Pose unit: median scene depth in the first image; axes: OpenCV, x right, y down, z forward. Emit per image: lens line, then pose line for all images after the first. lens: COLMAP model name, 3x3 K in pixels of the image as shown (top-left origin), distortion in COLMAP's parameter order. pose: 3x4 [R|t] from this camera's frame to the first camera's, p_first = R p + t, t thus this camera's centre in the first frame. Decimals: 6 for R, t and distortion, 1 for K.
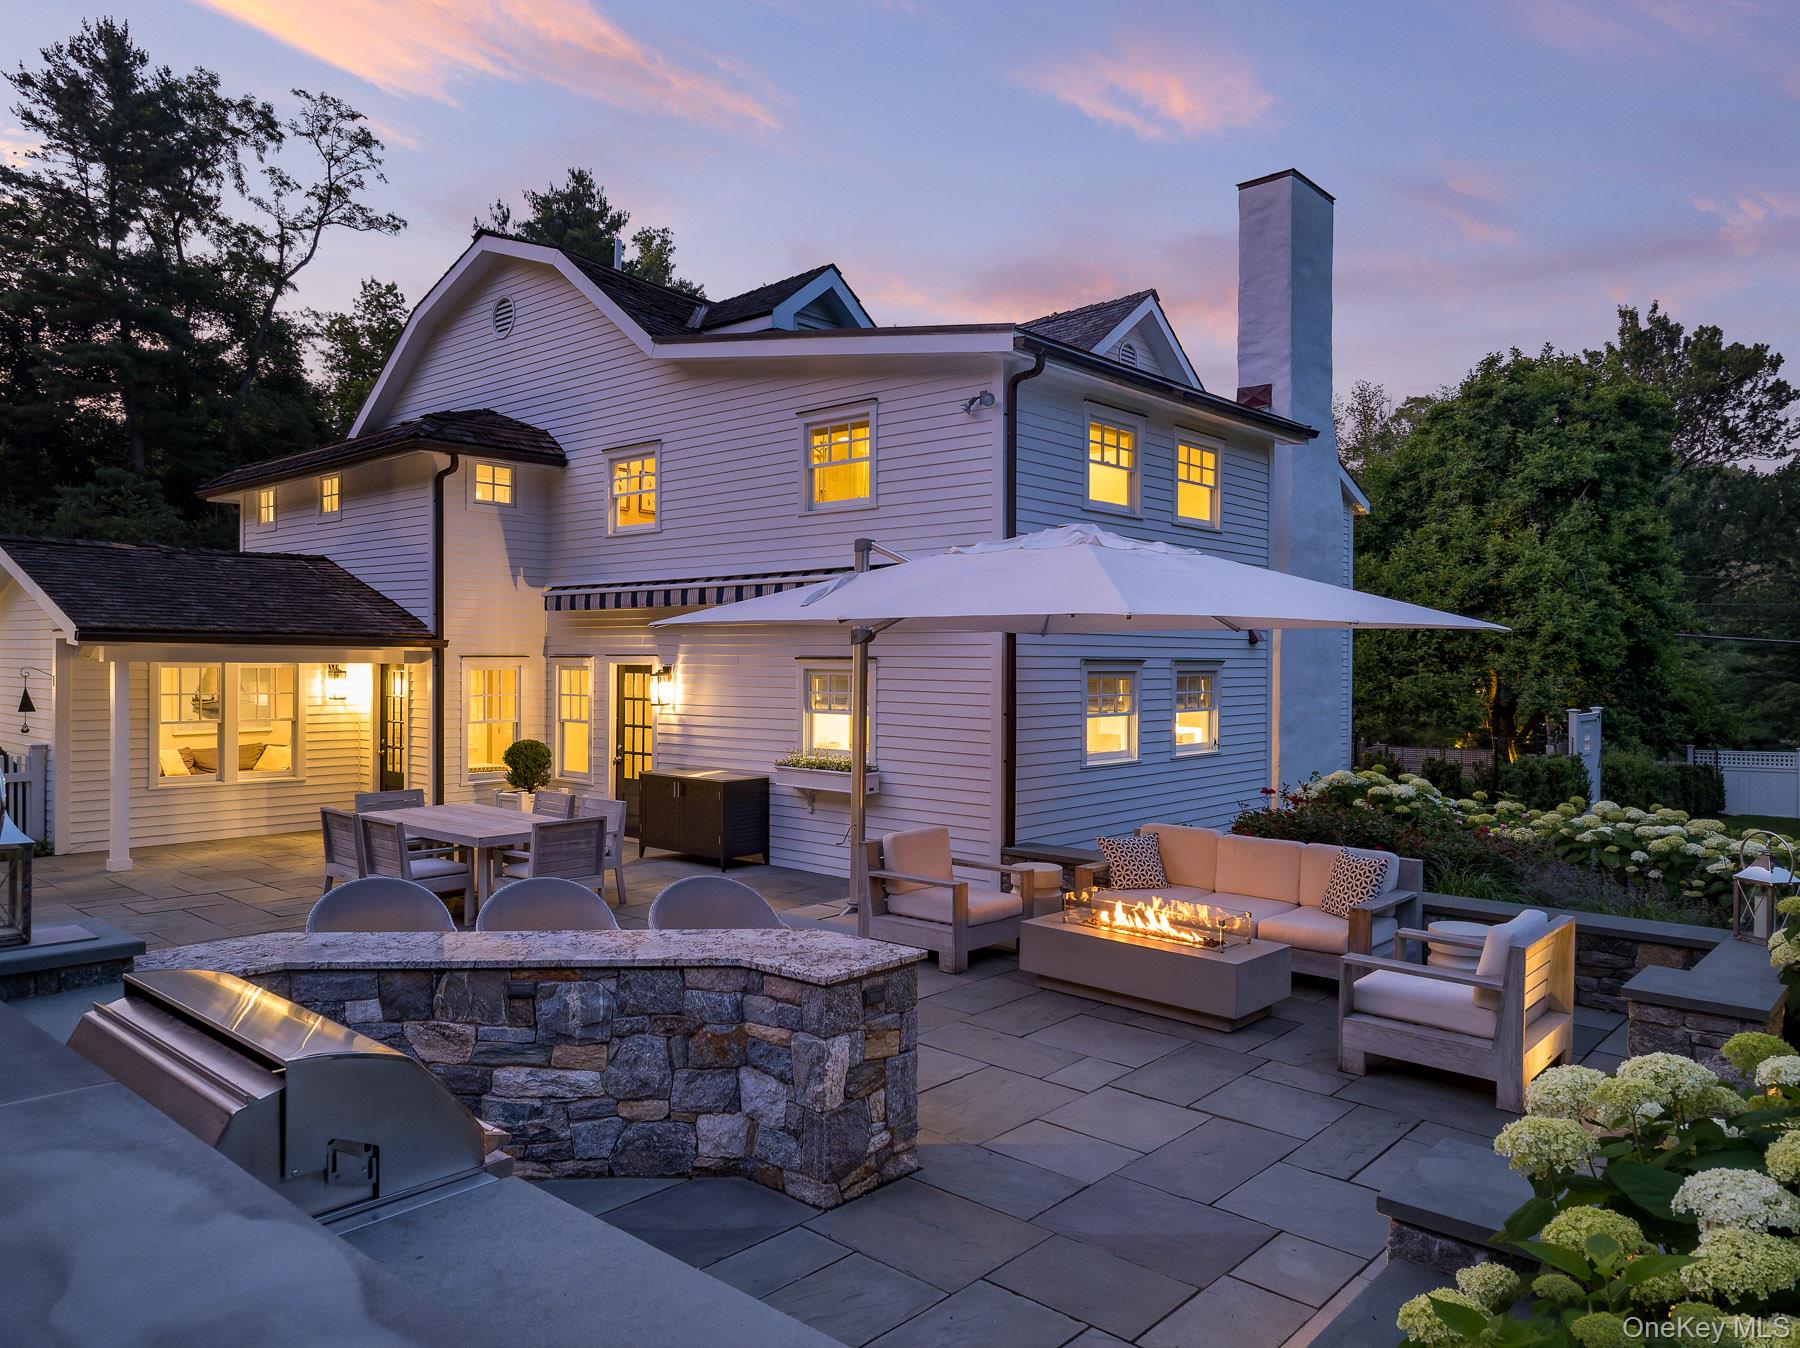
lens RADIAL K [[1234.5, 0, 900.0], [0, 1234.5, 674.0], [0, 0, 1]] dist [0.000498, 0.002252]
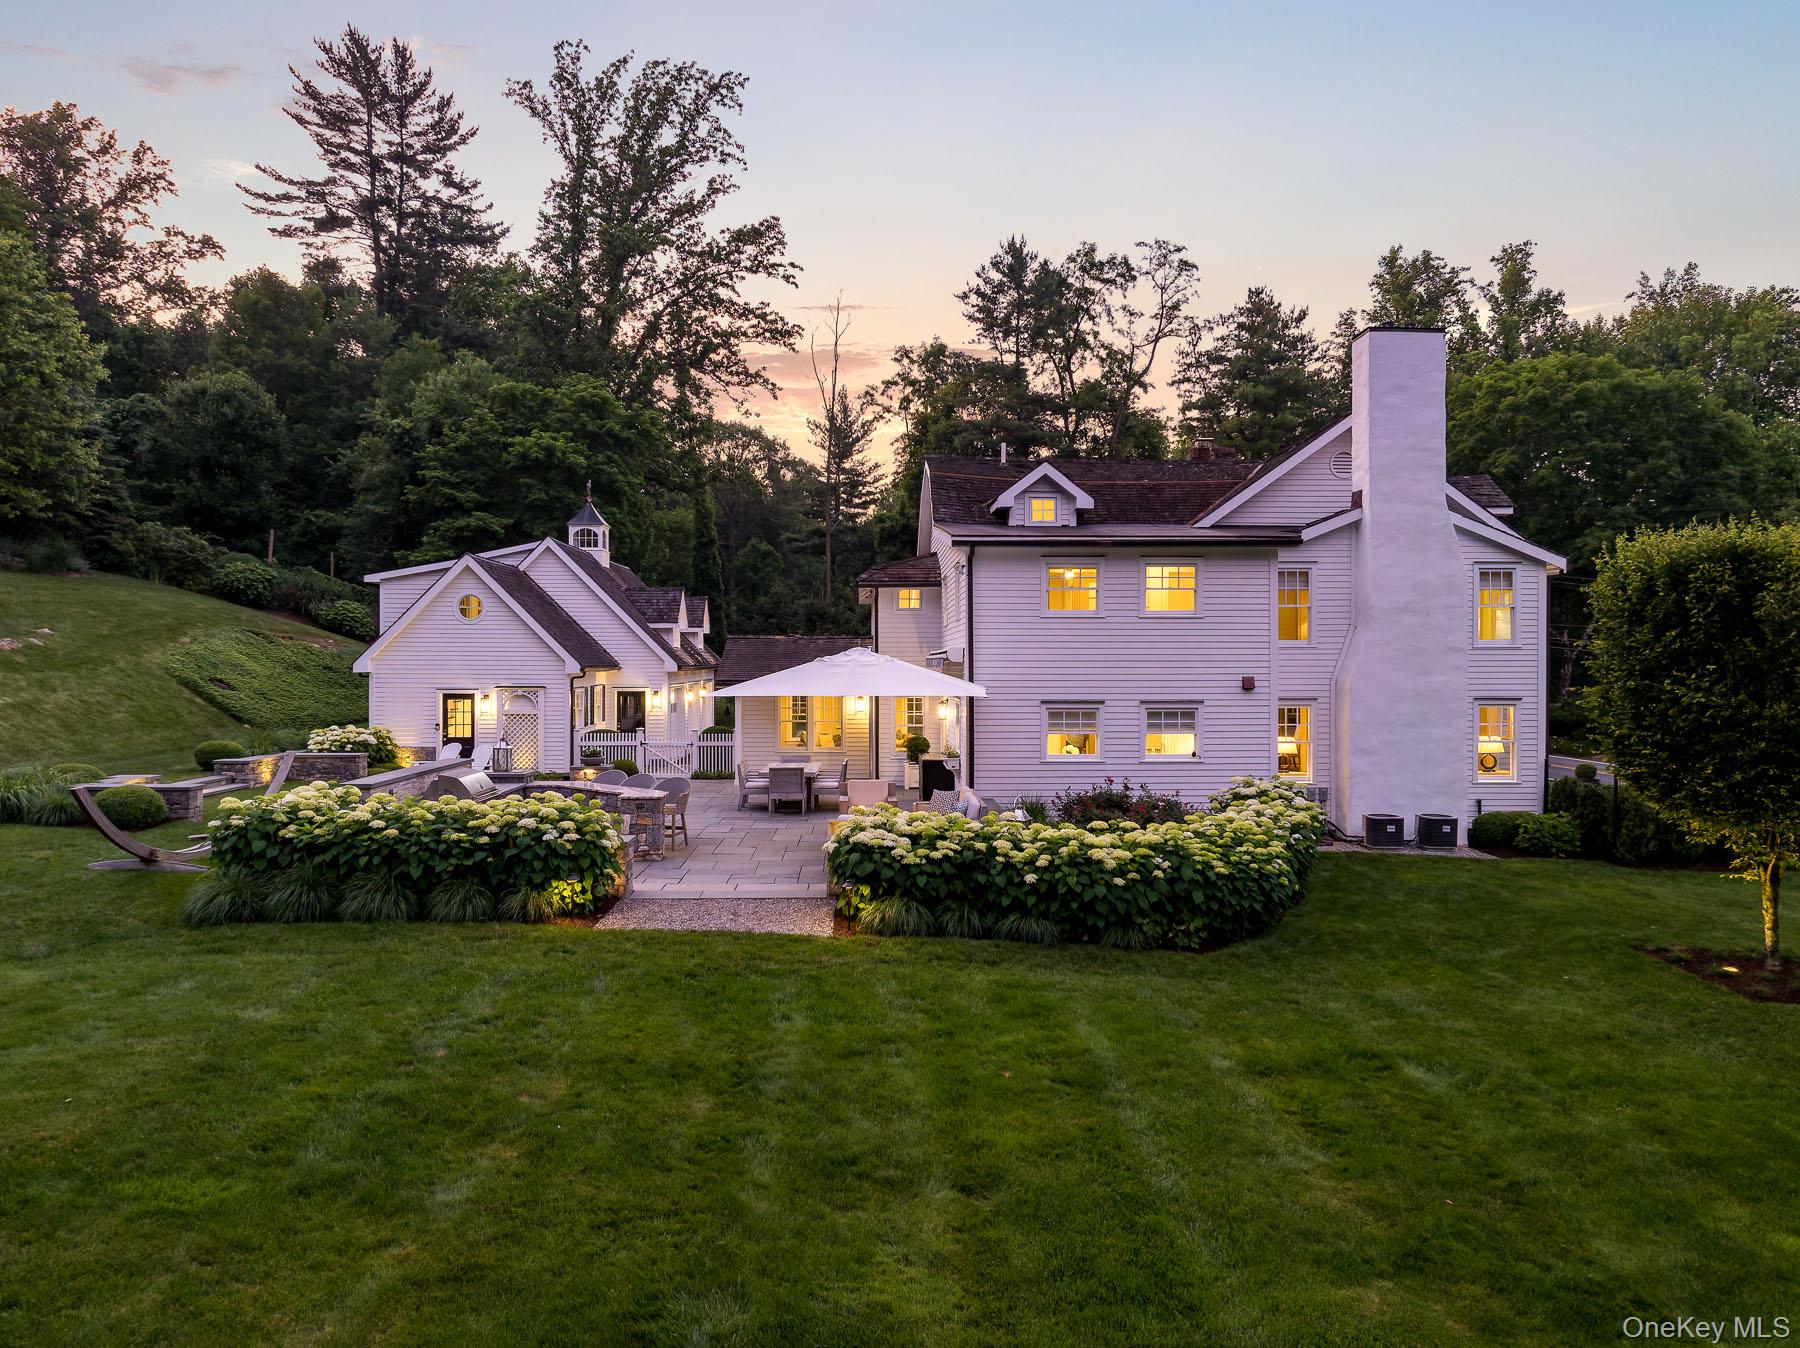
lens RADIAL K [[1222.7, 0, 900.0], [0, 1222.7, 674.0], [0, 0, 1]] dist [-0.005210, -0.004954]
pose [[0.688999, 0.001418, -0.724761, 0.572154], [-0.003192, 0.999994, -0.001078, -0.021530], [0.724755, 0.003056, 0.689000, -0.163338]]
